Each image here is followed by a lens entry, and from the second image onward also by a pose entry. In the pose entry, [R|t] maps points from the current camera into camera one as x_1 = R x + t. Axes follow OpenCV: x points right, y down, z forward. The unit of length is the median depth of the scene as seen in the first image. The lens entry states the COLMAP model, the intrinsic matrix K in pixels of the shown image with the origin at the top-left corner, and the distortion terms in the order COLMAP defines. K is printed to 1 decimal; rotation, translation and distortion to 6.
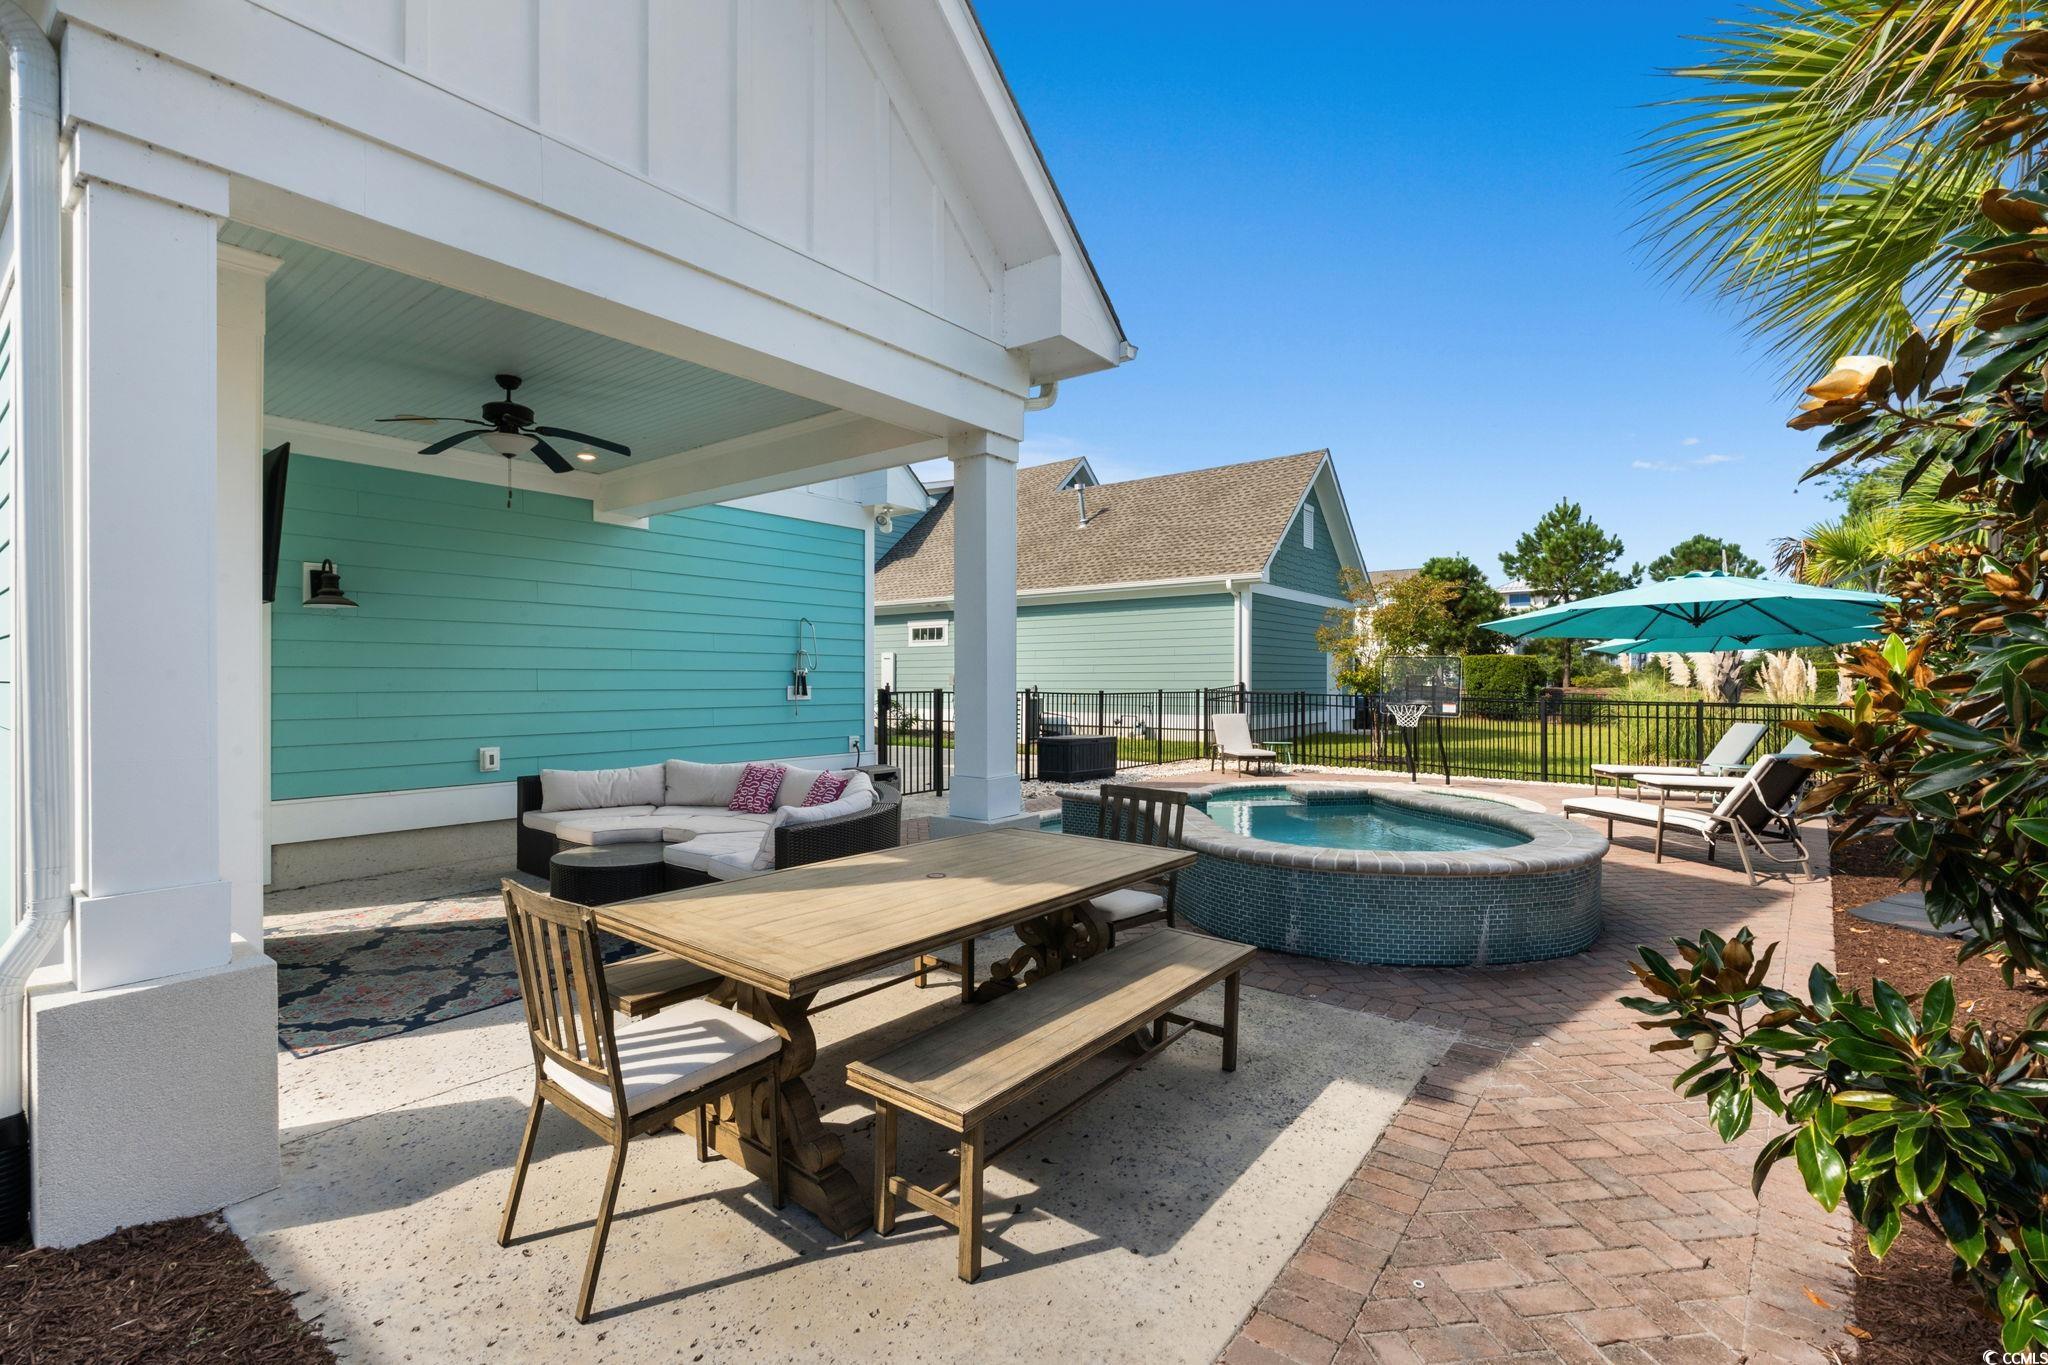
lens RADIAL K [[899.3, 0, 1020.7], [0, 899.3, 687.3], [0, 0, 1]] dist [-0.005067, -0.000538]
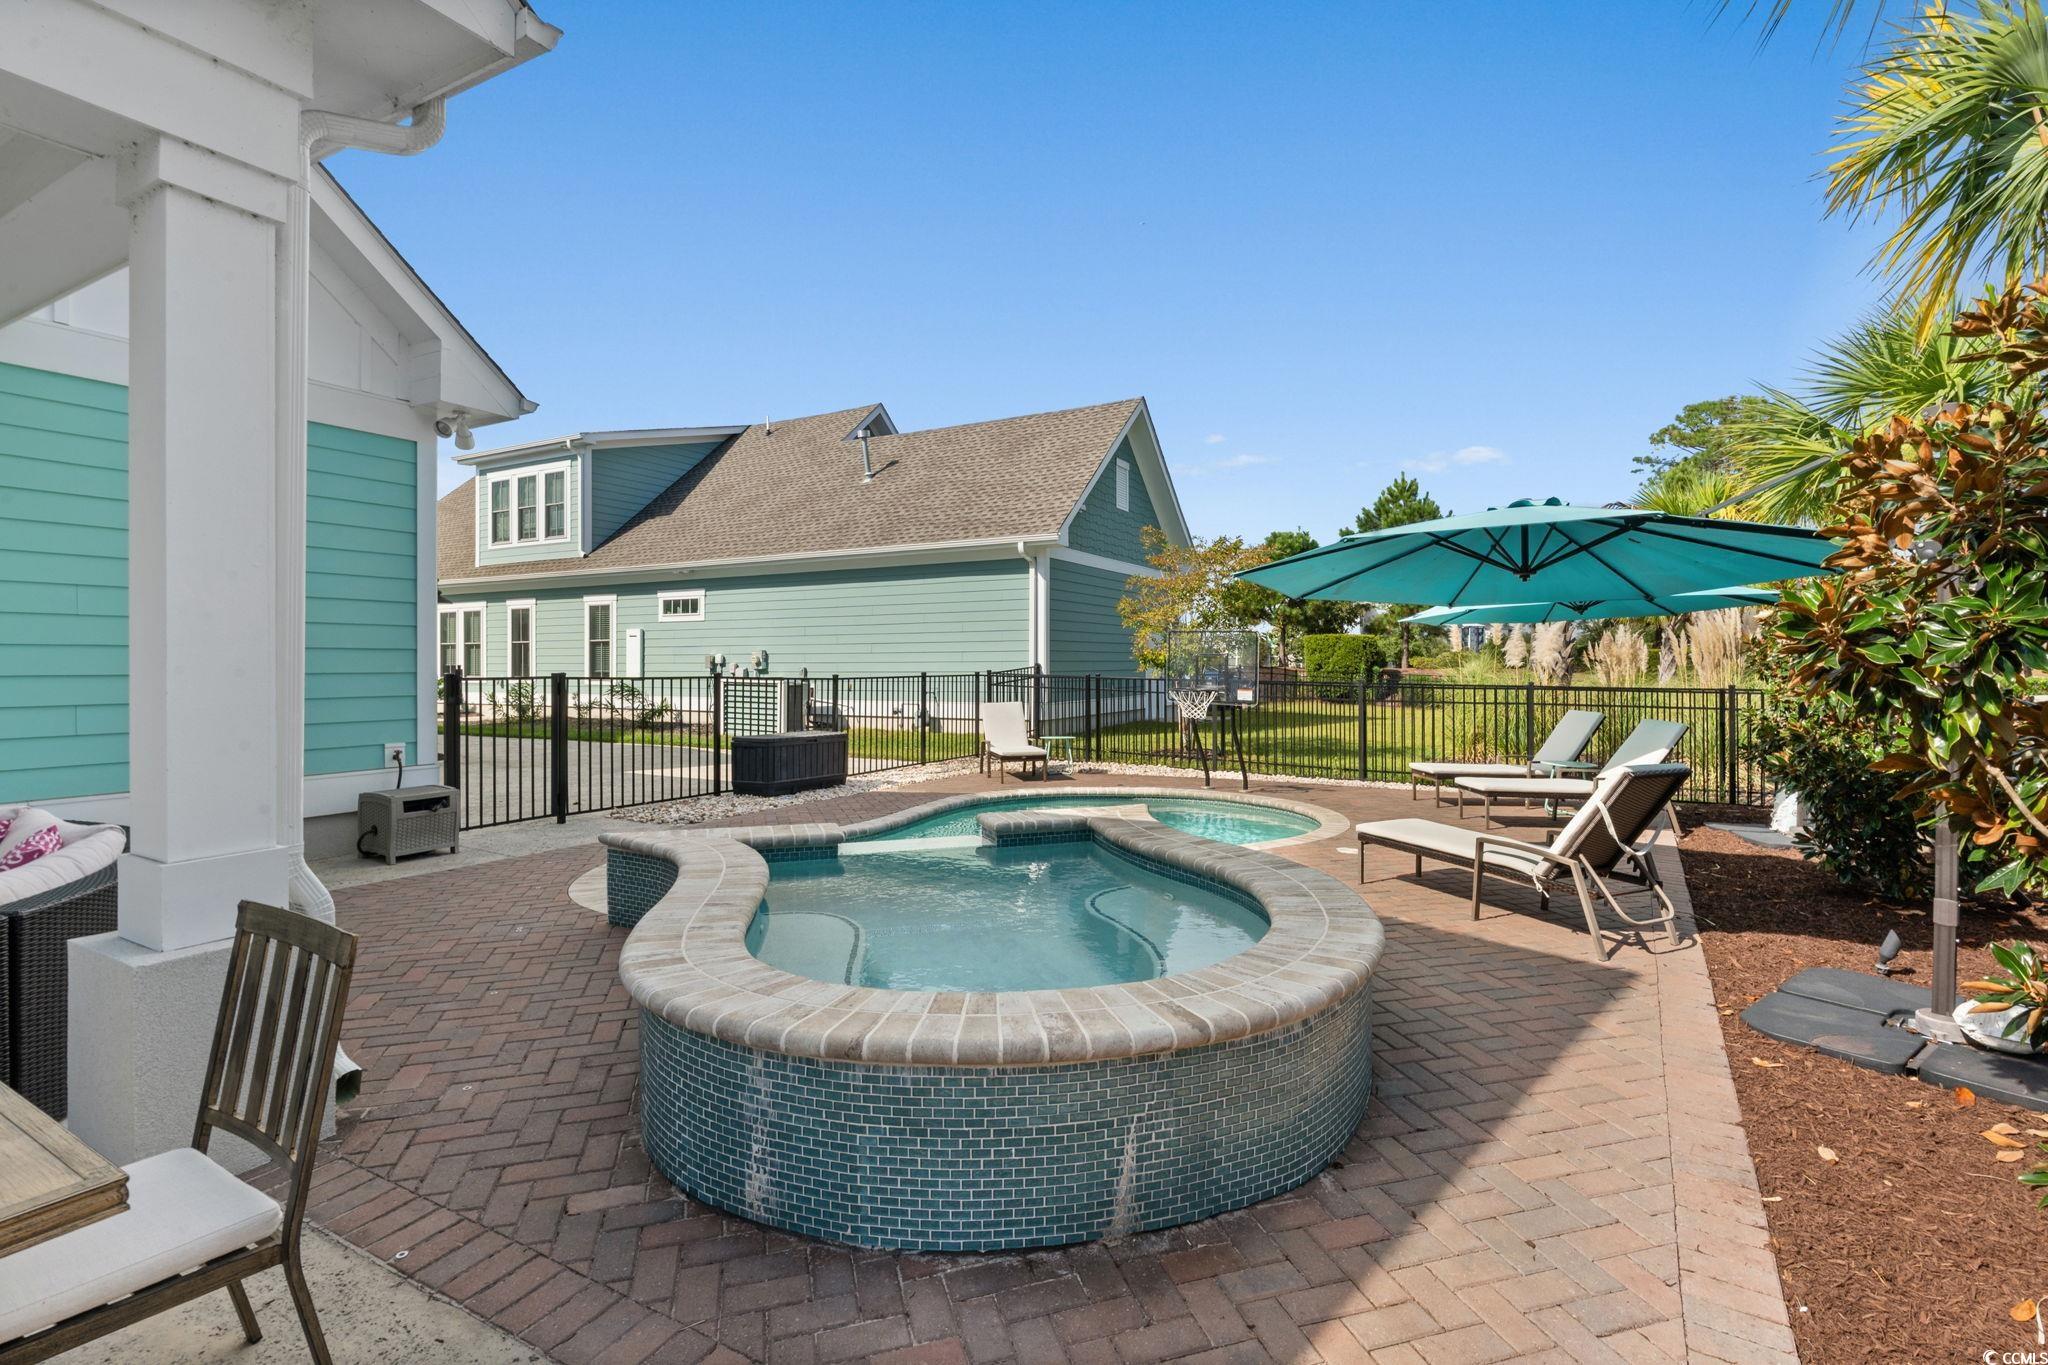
lens RADIAL K [[899.3, 0, 1039.8], [0, 899.3, 673.1], [0, 0, 1]] dist [-0.005067, -0.000538]
pose [[0.989062, -0.004110, 0.147445, 0.137550], [0.003581, 0.999986, 0.003855, 0.000052], [-0.147459, -0.003285, 0.989063, 0.180851]]
